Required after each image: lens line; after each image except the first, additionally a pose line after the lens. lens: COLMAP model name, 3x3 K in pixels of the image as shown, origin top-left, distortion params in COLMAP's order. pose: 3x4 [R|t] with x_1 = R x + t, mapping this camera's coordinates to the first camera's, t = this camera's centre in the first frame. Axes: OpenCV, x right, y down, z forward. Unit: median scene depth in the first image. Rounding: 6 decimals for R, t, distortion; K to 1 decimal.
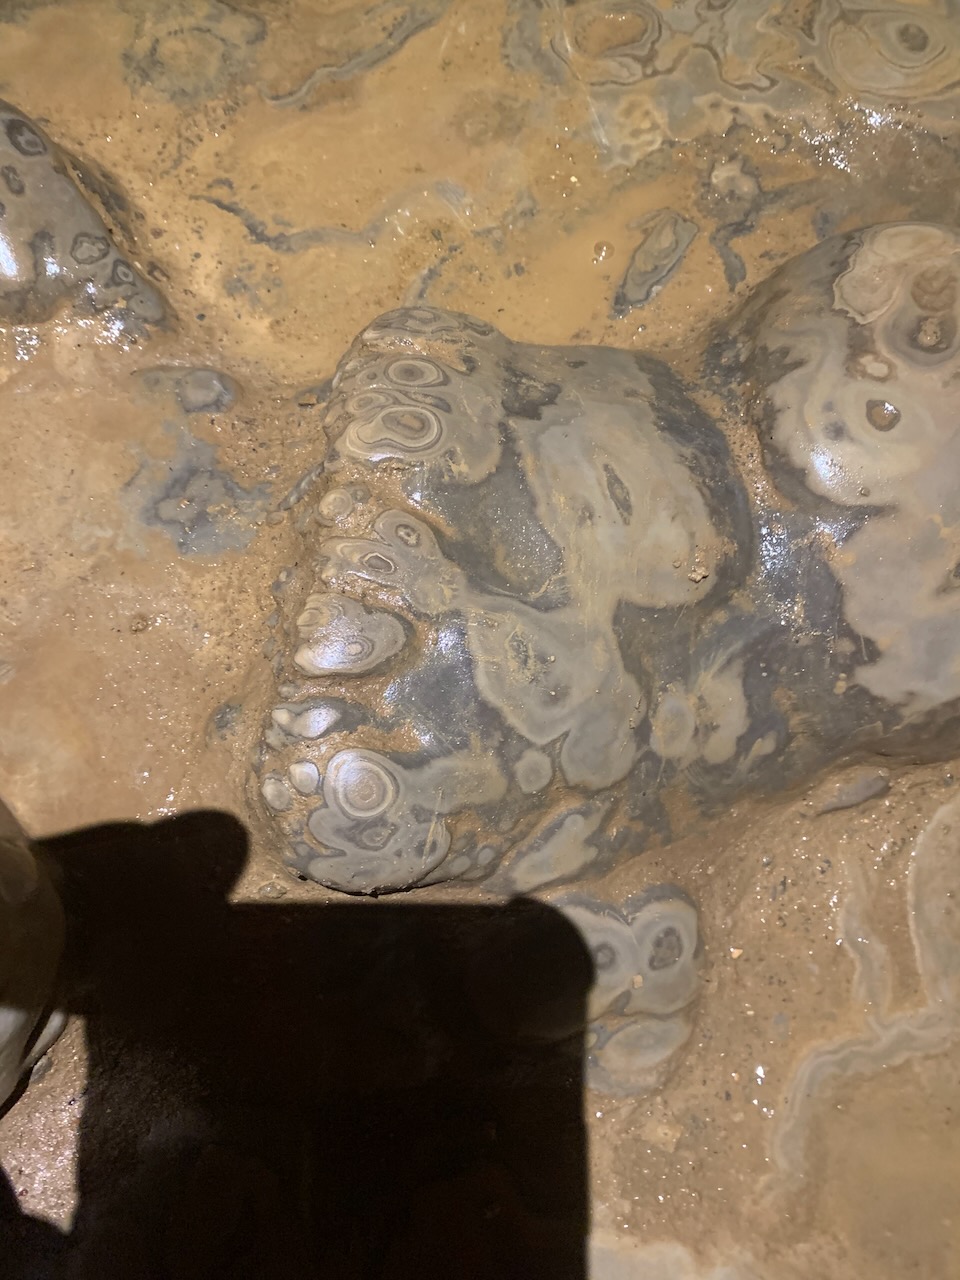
lens RADIAL K [[970.8, 0, 480.2], [0, 970.8, 638.3], [0, 0, 1]] dist [0.065323, -0.000184]
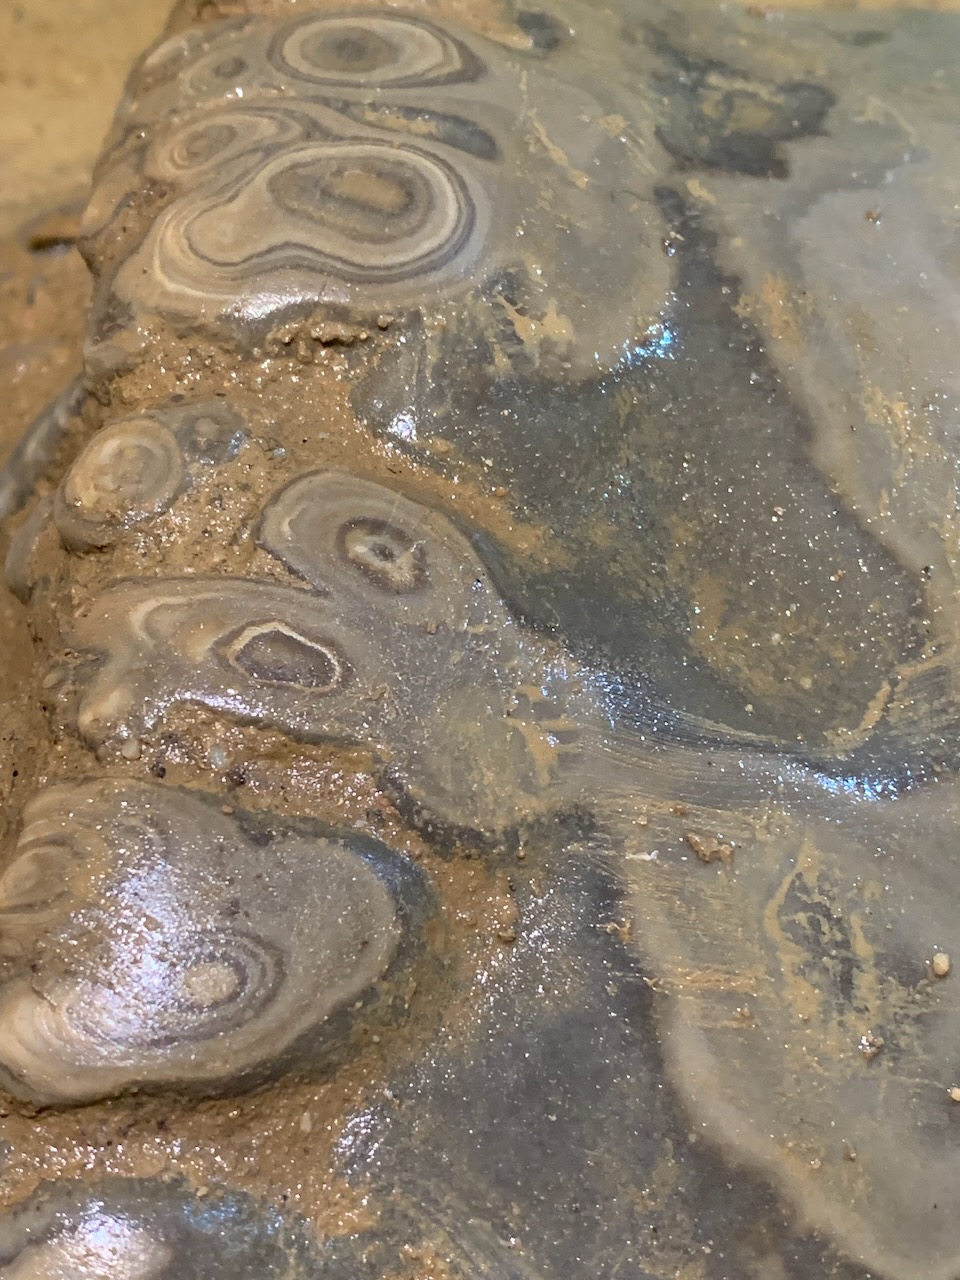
lens RADIAL K [[1952.0, 0, 474.9], [0, 1952.0, 640.9], [0, 0, 1]] dist [0.119176, 0.000000]
pose [[0.996944, -0.076040, -0.017929, -0.039036], [0.072839, 0.987659, -0.138648, -0.001511], [0.028251, 0.136919, 0.990179, 0.437283]]
